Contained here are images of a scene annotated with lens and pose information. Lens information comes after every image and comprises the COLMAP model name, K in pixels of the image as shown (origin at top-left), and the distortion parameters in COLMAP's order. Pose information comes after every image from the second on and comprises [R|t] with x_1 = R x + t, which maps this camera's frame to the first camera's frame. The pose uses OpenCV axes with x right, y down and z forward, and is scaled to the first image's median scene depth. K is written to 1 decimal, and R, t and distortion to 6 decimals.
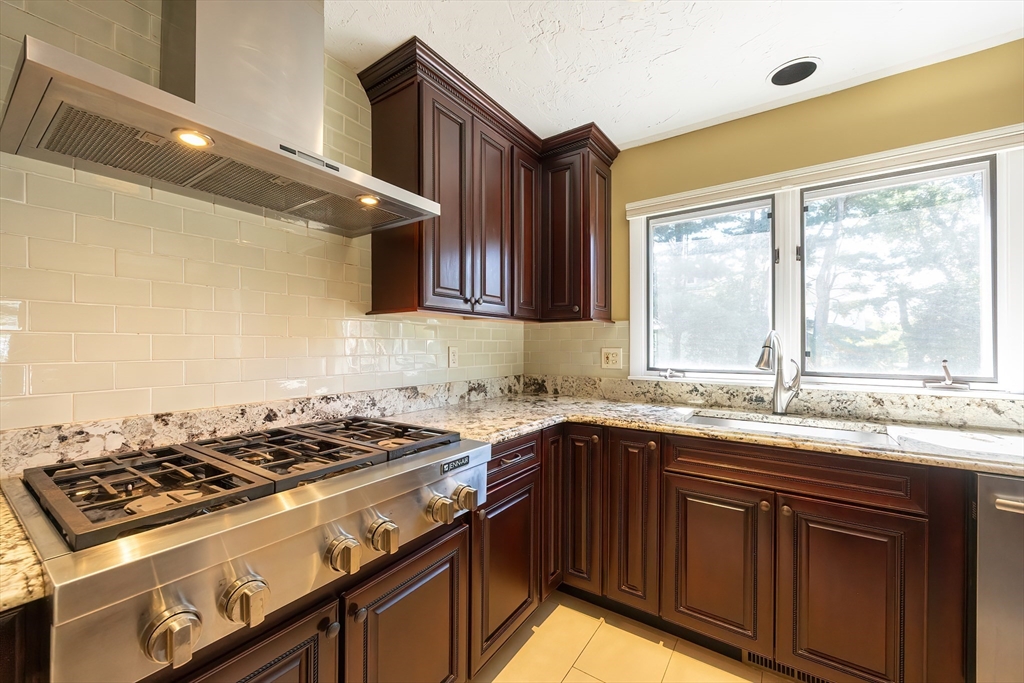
lens RADIAL K [[393.6, 0, 511.6], [0, 393.6, 343.6], [0, 0, 1]] dist [-0.000831, -0.000217]
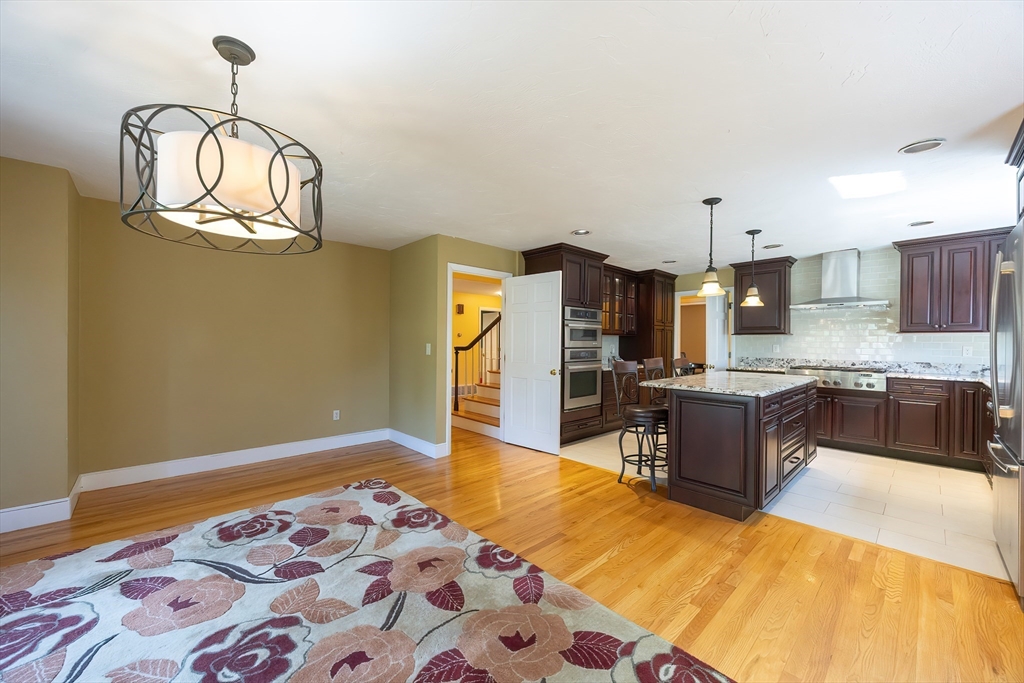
lens RADIAL K [[393.6, 0, 511.6], [0, 393.6, 343.6], [0, 0, 1]] dist [-0.000831, -0.000217]
pose [[-0.213027, -0.000735, -0.977046, 2.513412], [-0.005153, 0.999987, 0.000371, 0.006285], [0.977033, 0.005114, -0.213028, -0.909188]]
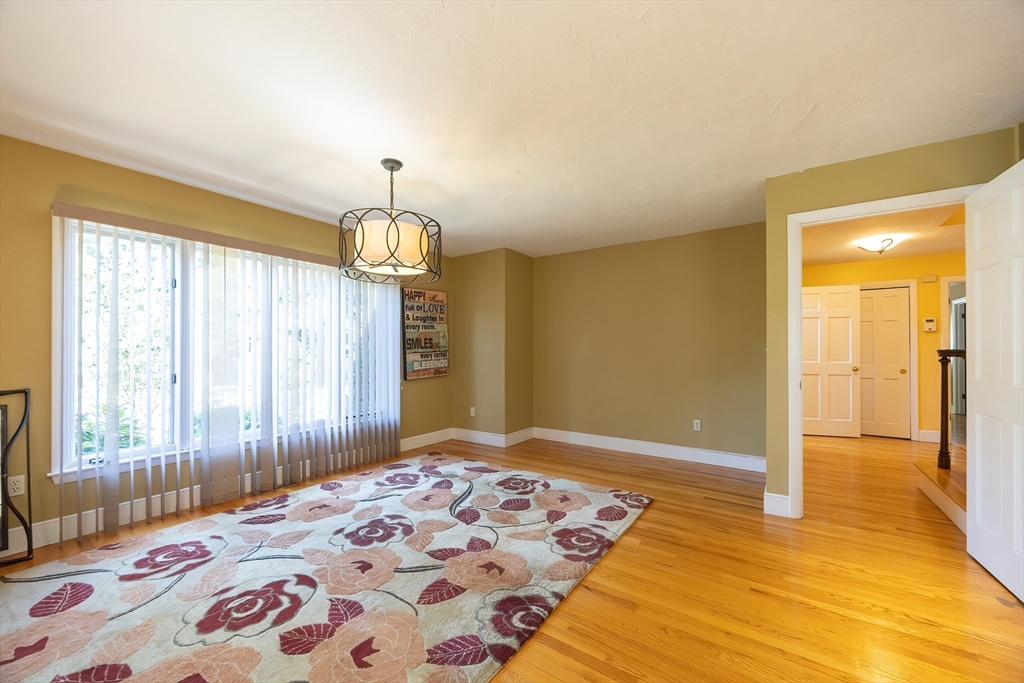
lens RADIAL K [[388.5, 0, 509.5], [0, 388.5, 350.0], [0, 0, 1]] dist [-0.001185, -0.000298]
pose [[-0.999927, -0.000080, 0.012086, 1.421735], [-0.000148, 0.999984, -0.005644, 0.045728], [-0.012086, -0.005645, -0.999911, -0.320239]]
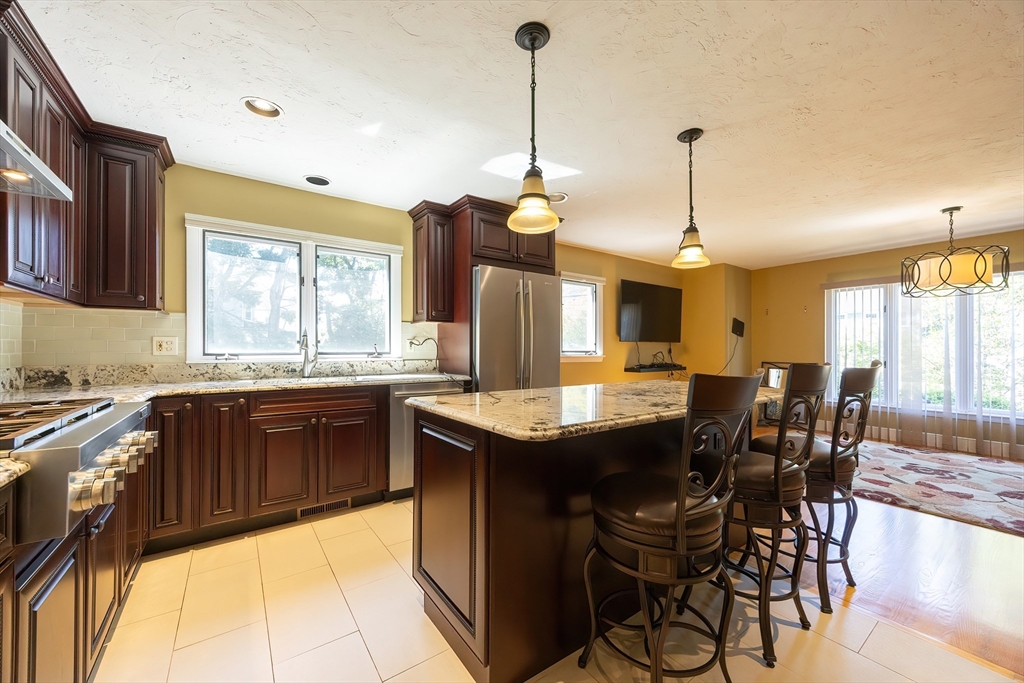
lens RADIAL K [[396.4, 0, 507.0], [0, 396.4, 348.3], [0, 0, 1]] dist [0.000314, -0.000297]
pose [[0.343461, 0.000375, 0.939167, -0.561070], [-0.002227, 0.999997, 0.000415, 0.049842], [-0.939164, -0.002235, 0.343461, -0.346378]]
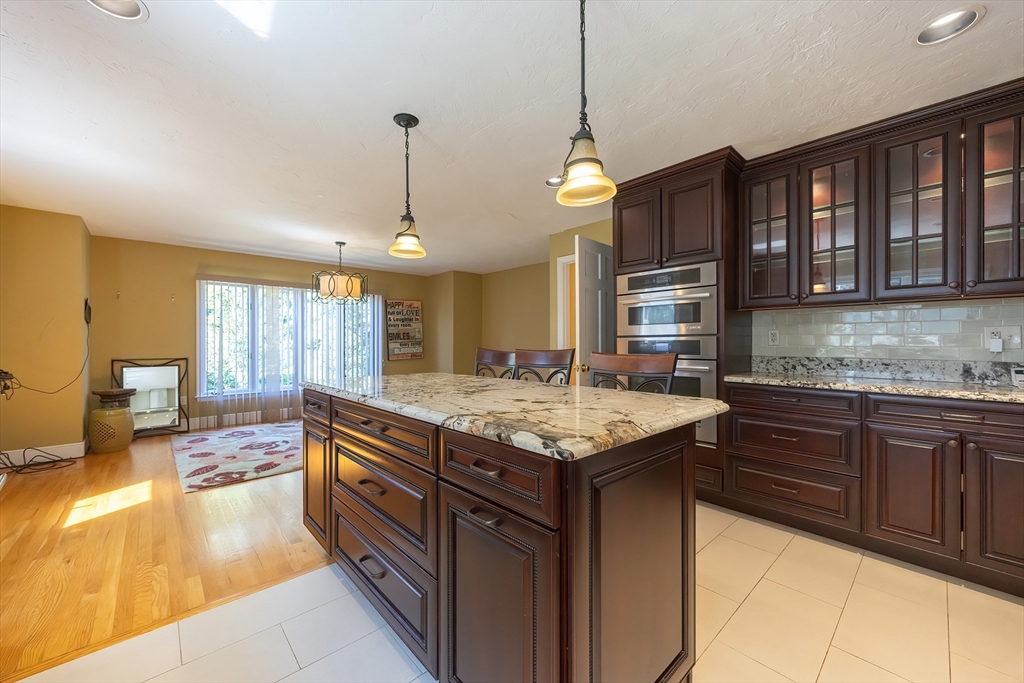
lens RADIAL K [[393.6, 0, 511.6], [0, 393.6, 343.6], [0, 0, 1]] dist [-0.000831, -0.000217]
pose [[-0.974277, 0.001080, 0.225350, 0.188842], [0.000785, 0.999999, -0.001395, 0.064357], [-0.225352, -0.001183, -0.974277, 0.598819]]
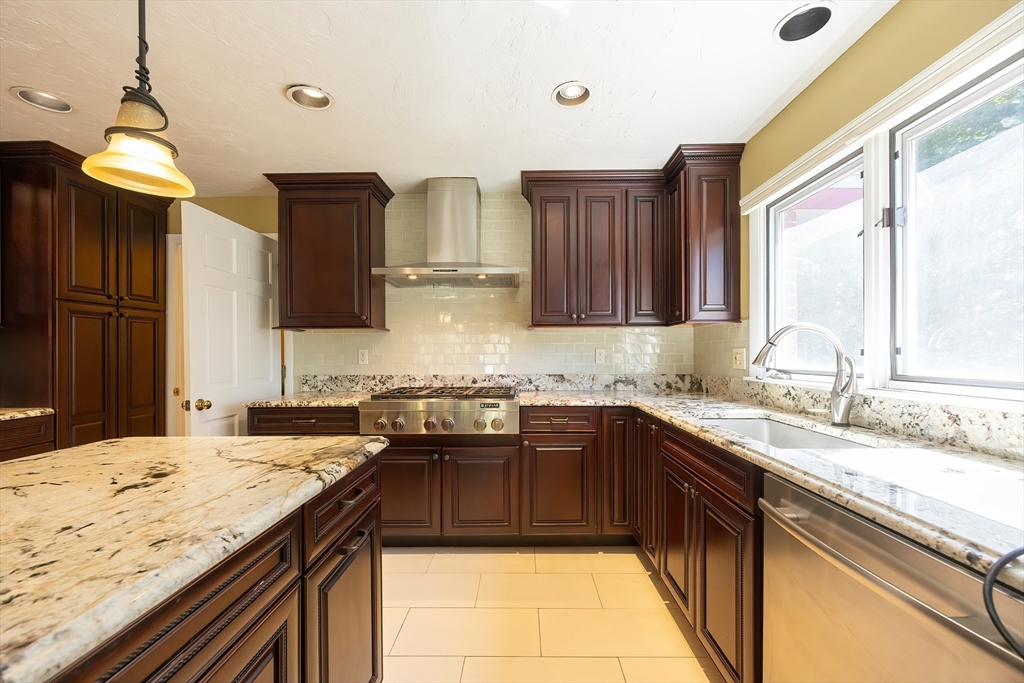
lens RADIAL K [[400.2, 0, 519.8], [0, 400.2, 354.6], [0, 0, 1]] dist [0.000086, -0.000035]
pose [[0.560220, -0.001696, -0.828342, 0.935246], [0.008374, 0.999958, 0.003616, 0.023432], [0.828302, -0.008962, 0.560210, -0.010523]]
